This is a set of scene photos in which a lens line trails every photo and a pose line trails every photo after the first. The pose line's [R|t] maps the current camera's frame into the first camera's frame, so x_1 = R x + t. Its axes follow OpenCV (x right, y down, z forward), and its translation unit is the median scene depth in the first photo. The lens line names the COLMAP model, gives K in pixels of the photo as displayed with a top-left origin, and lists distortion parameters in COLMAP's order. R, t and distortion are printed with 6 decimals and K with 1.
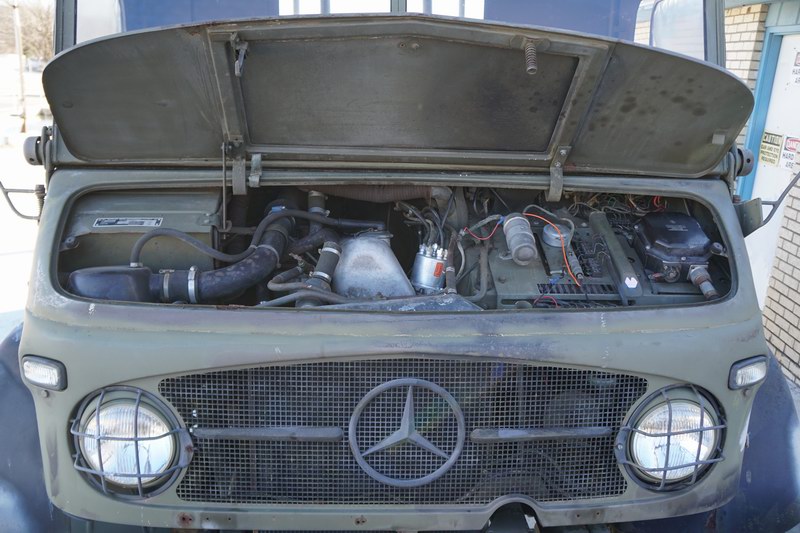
lens RADIAL K [[767.3, 0, 403.6], [0, 767.3, 273.1], [0, 0, 1]] dist [-0.039201, 0.000000]
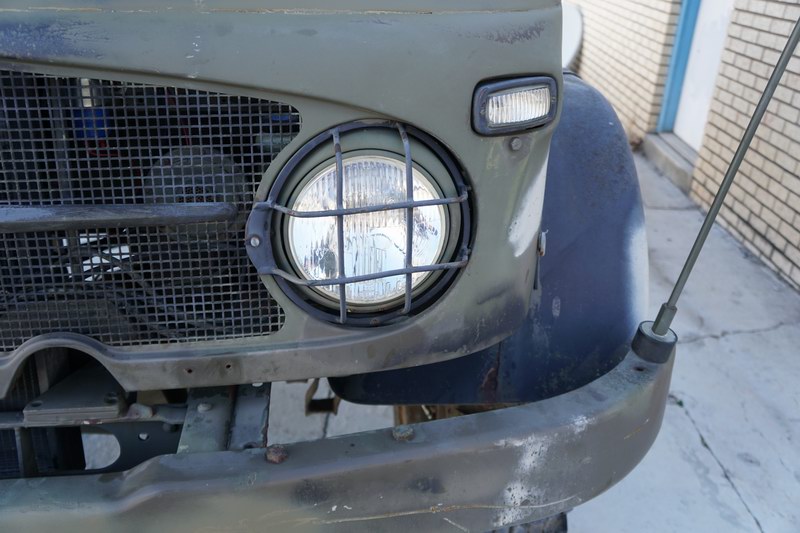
lens RADIAL K [[767.3, 0, 396.4], [0, 767.3, 263.1], [0, 0, 1]] dist [-0.039201, 0.000000]
pose [[0.999316, -0.022087, 0.029671, 0.444031], [0.017554, 0.989249, 0.145185, 0.203873], [-0.032559, -0.144565, 0.988960, 0.576294]]
